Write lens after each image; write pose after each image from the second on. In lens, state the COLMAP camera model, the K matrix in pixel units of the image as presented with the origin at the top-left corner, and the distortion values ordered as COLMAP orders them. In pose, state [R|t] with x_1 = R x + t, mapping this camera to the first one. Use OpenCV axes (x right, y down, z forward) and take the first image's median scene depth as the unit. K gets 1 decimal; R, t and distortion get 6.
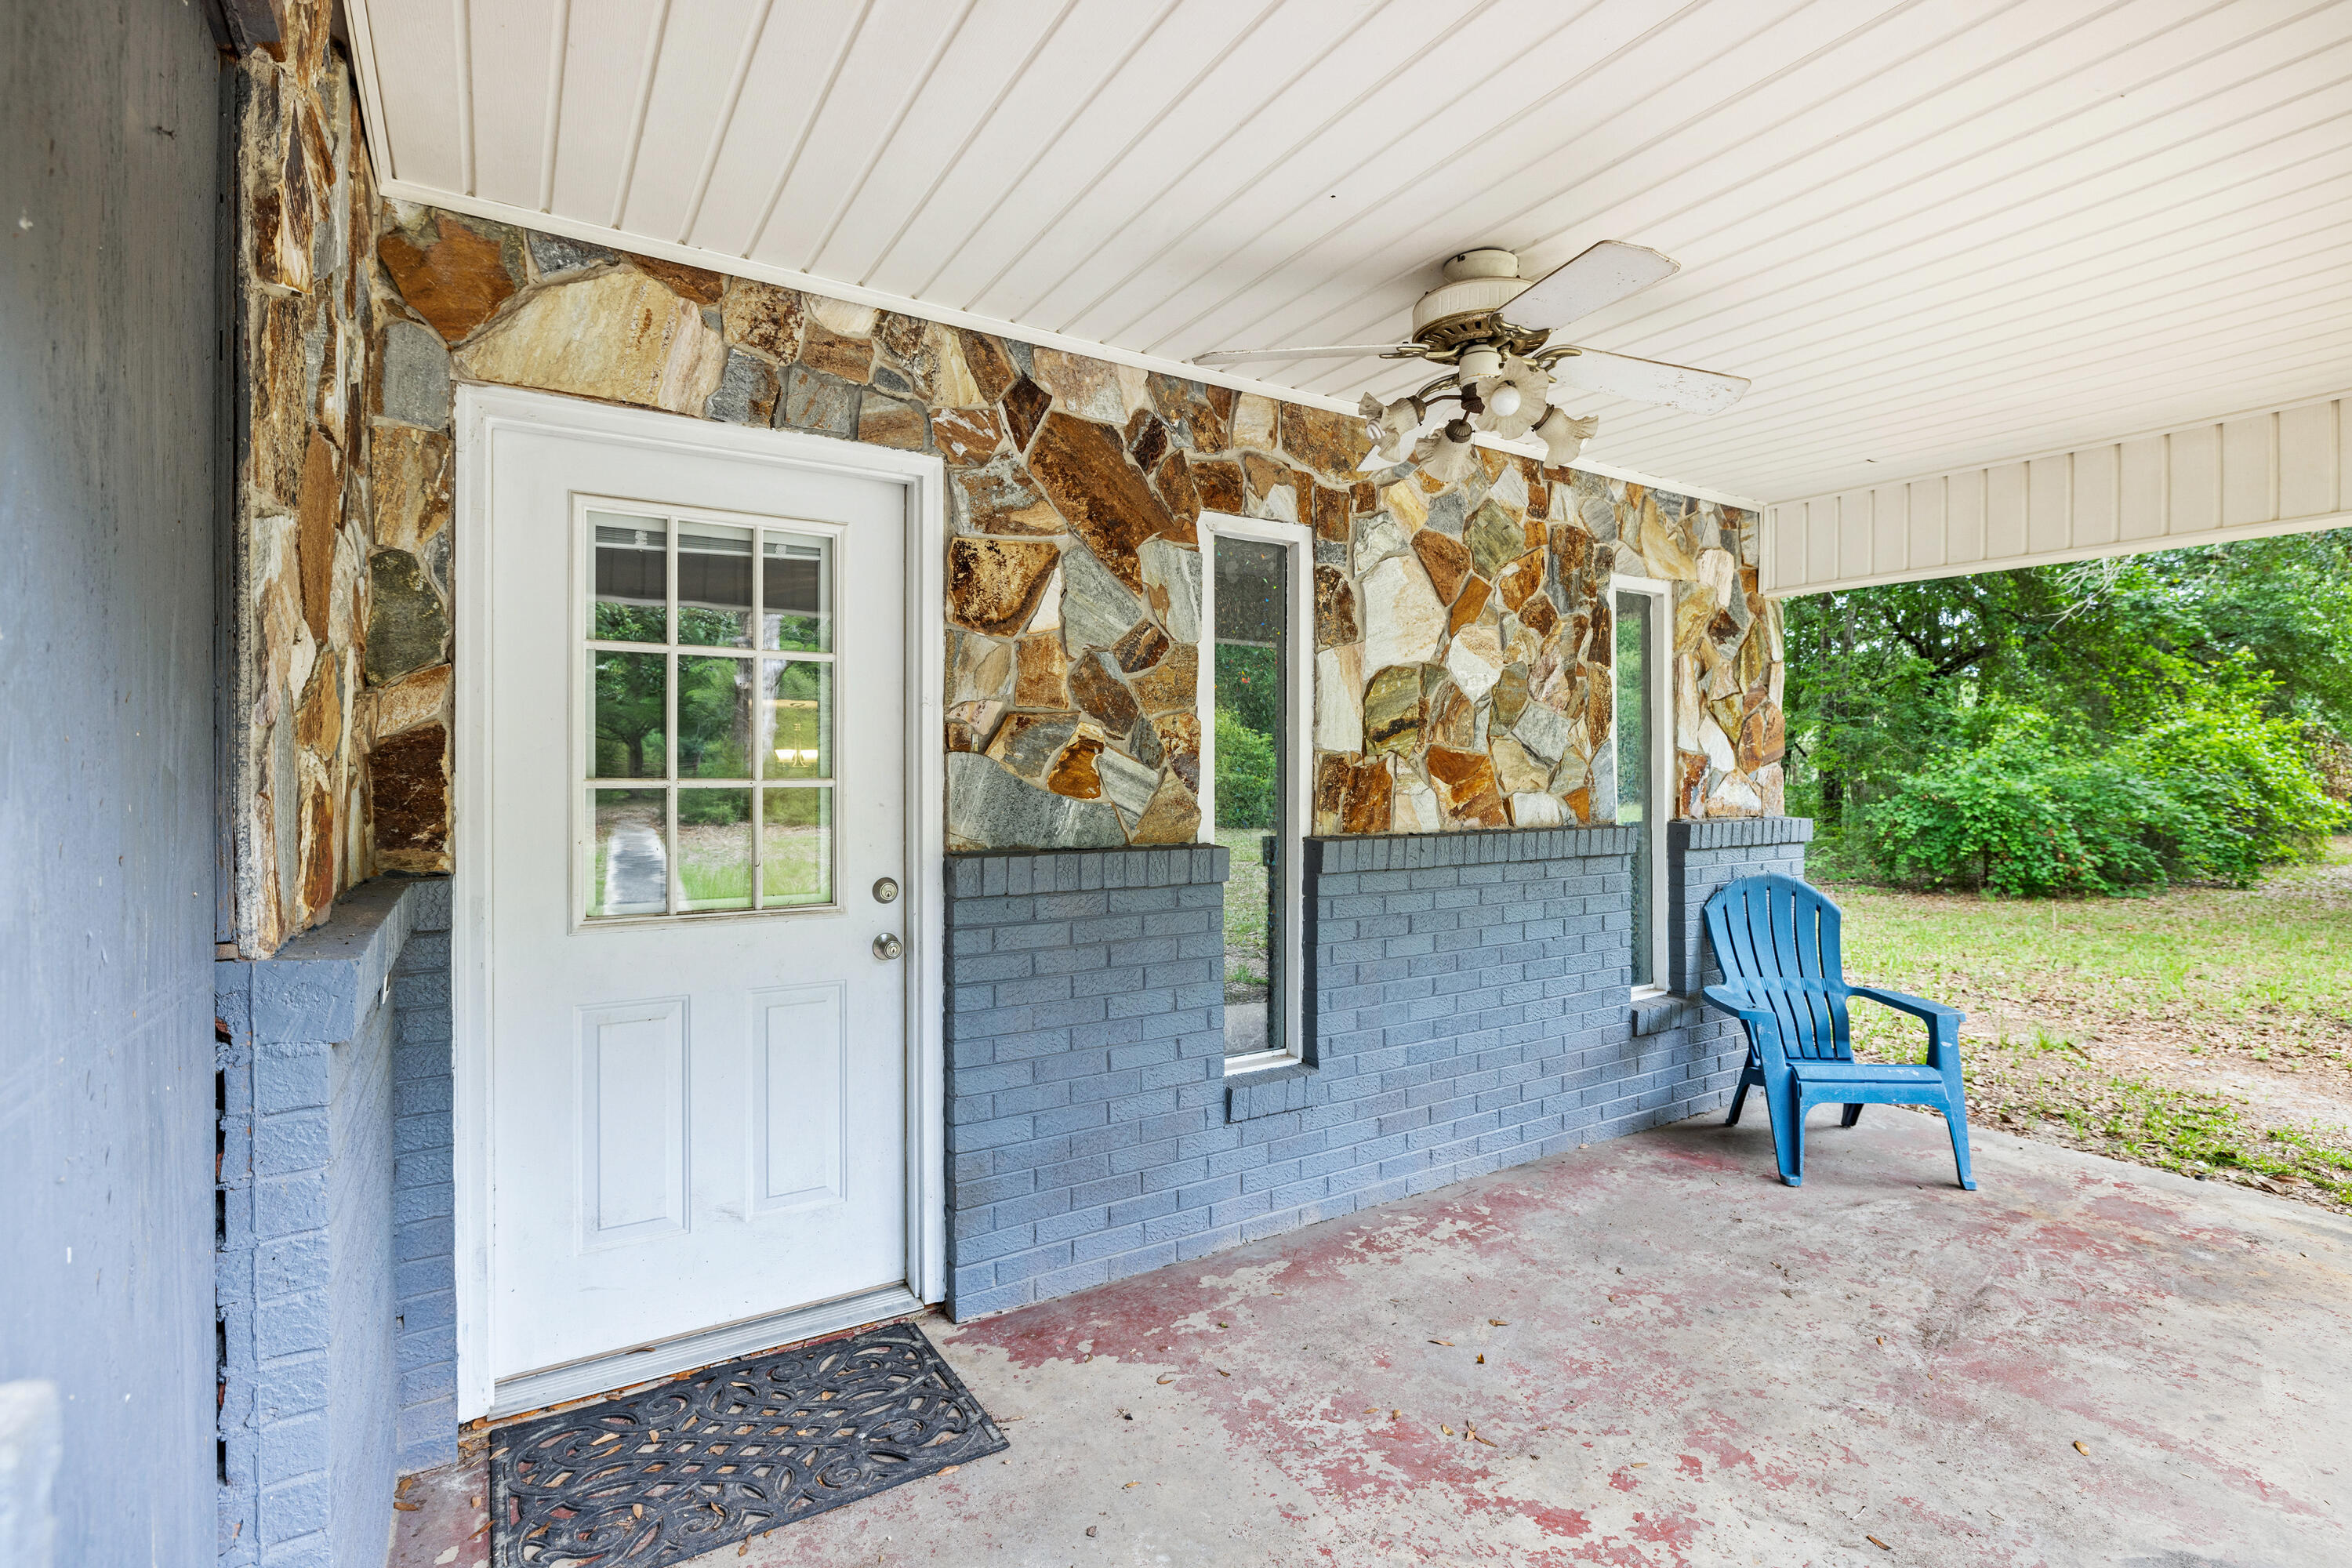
lens RADIAL K [[1117.7, 0, 1167.4], [0, 1117.7, 784.9], [0, 0, 1]] dist [-0.008780, -0.000478]
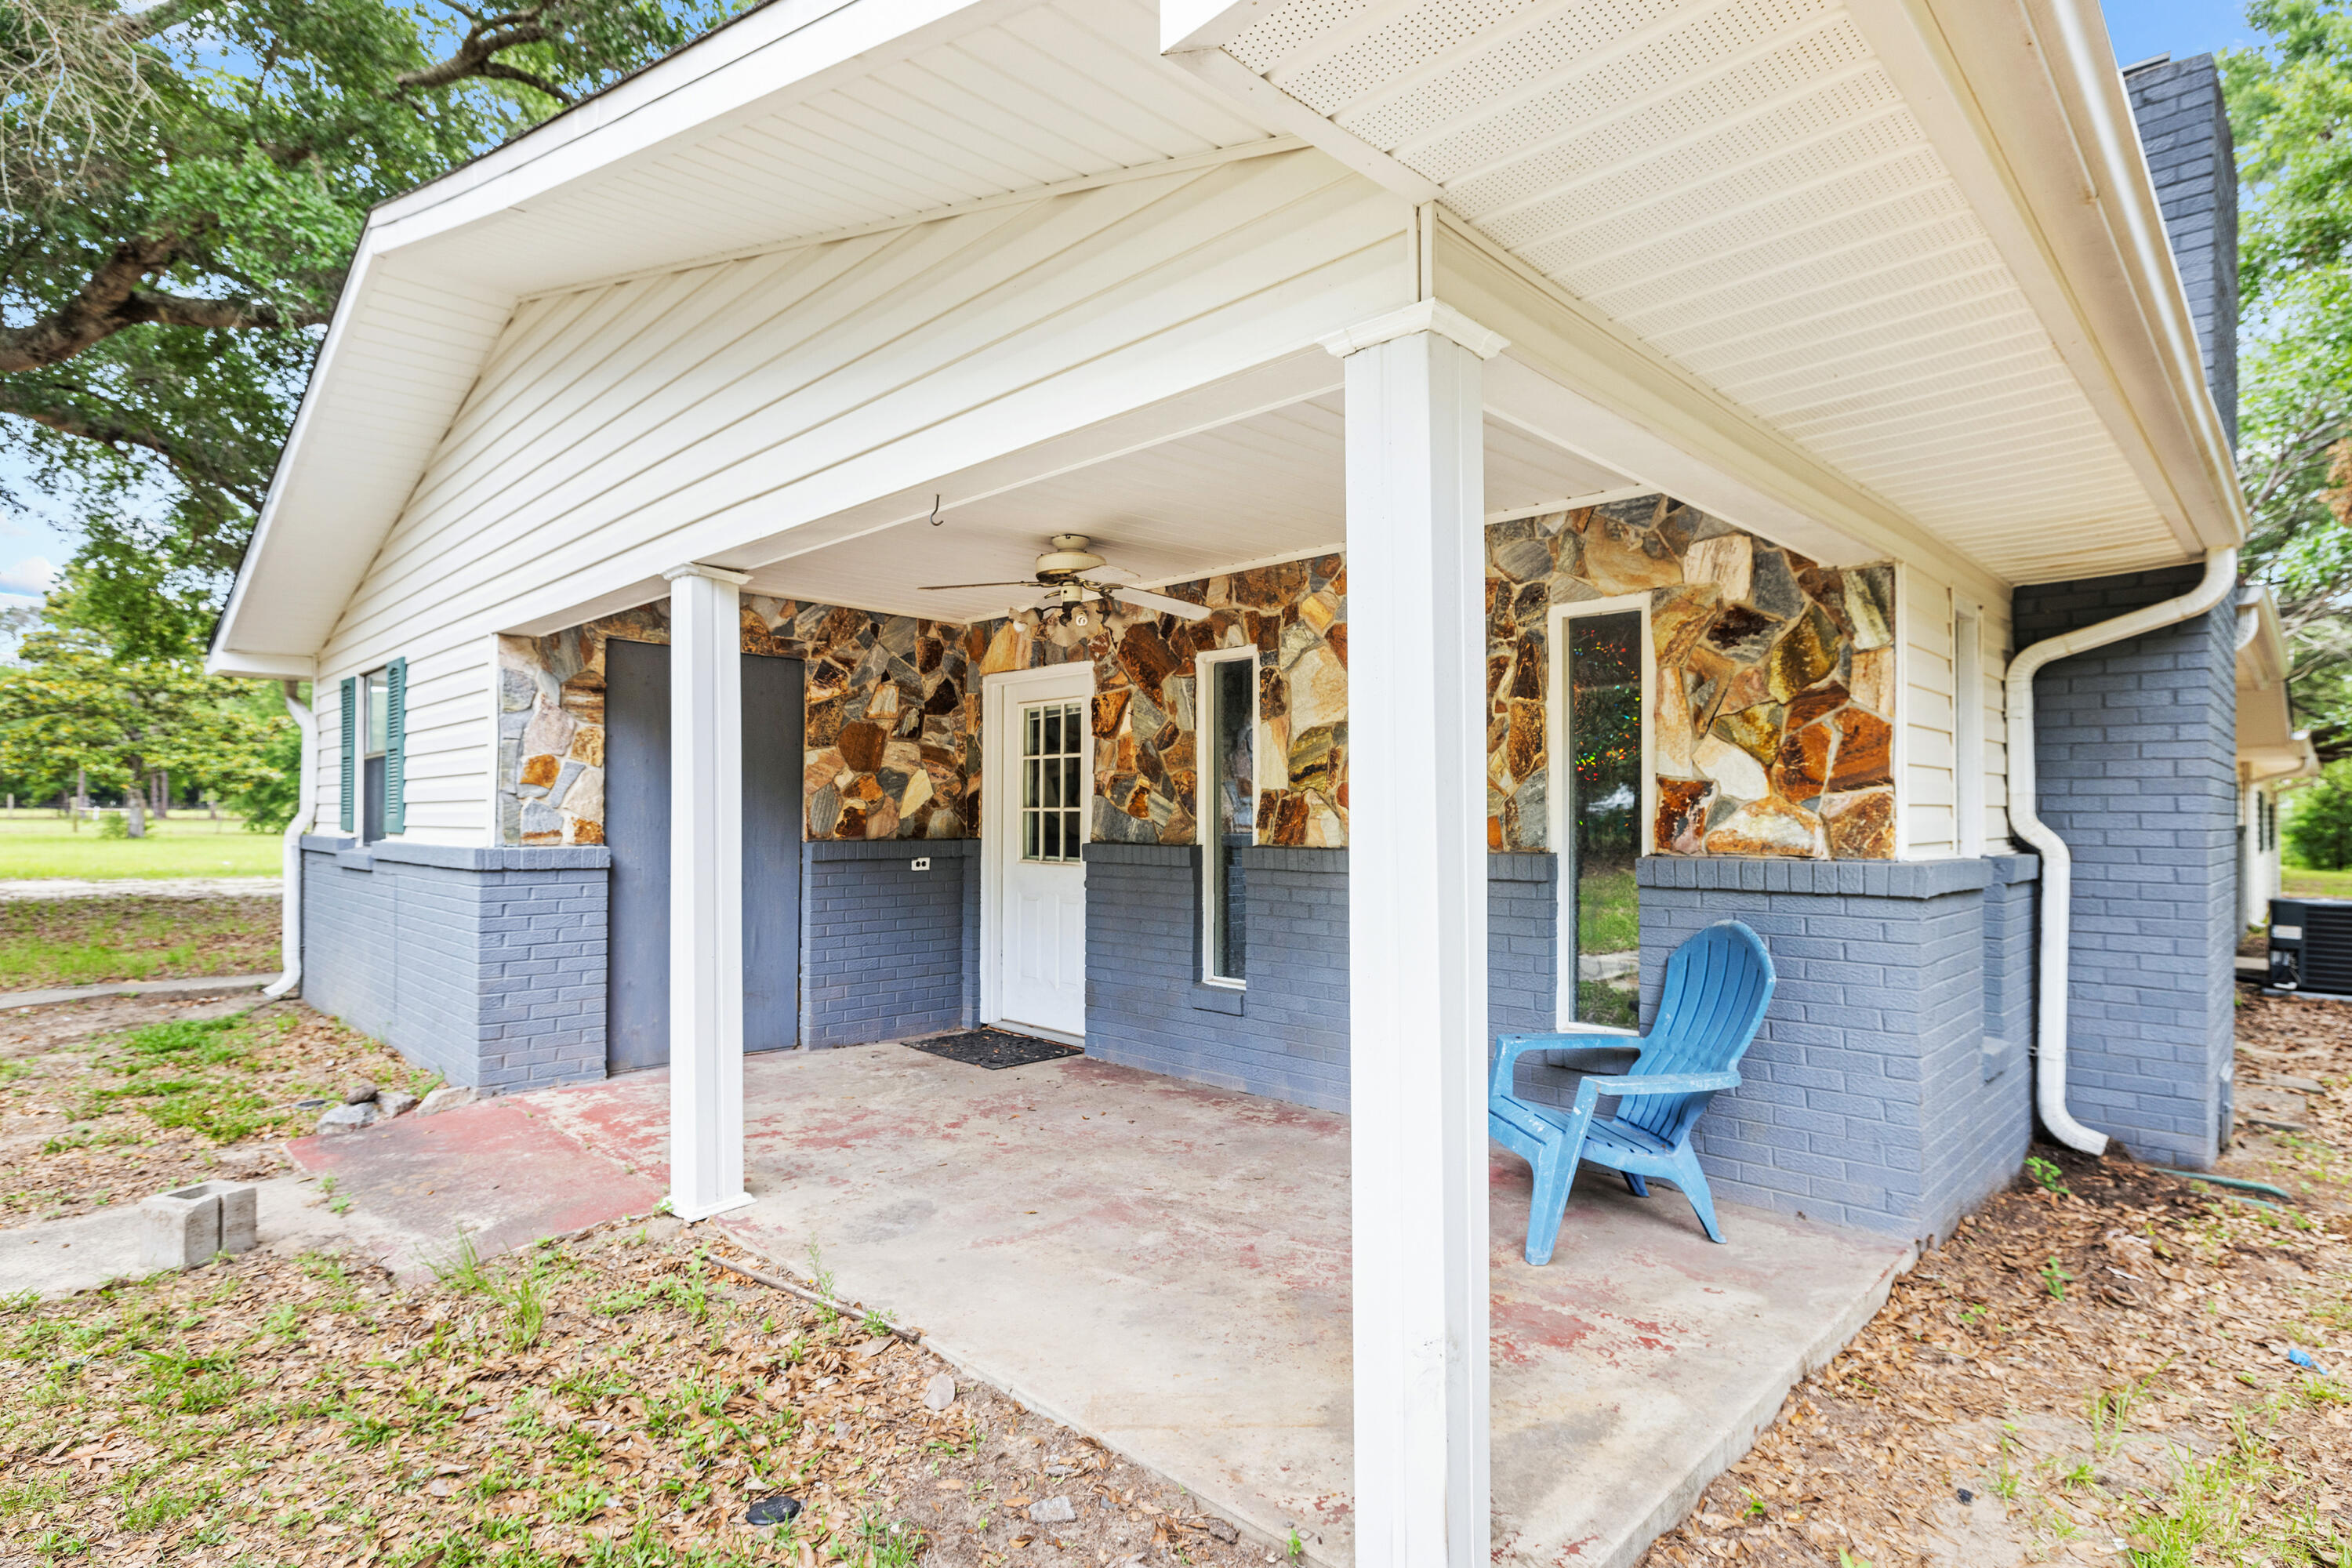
lens RADIAL K [[1158.3, 0, 1178.3], [0, 1158.3, 807.6], [0, 0, 1]] dist [-0.005884, -0.000247]
pose [[0.222597, -0.001188, -0.974910, 1.752006], [-0.008763, 0.999956, -0.003219, 0.000547], [0.974871, 0.009260, 0.222577, 0.566257]]
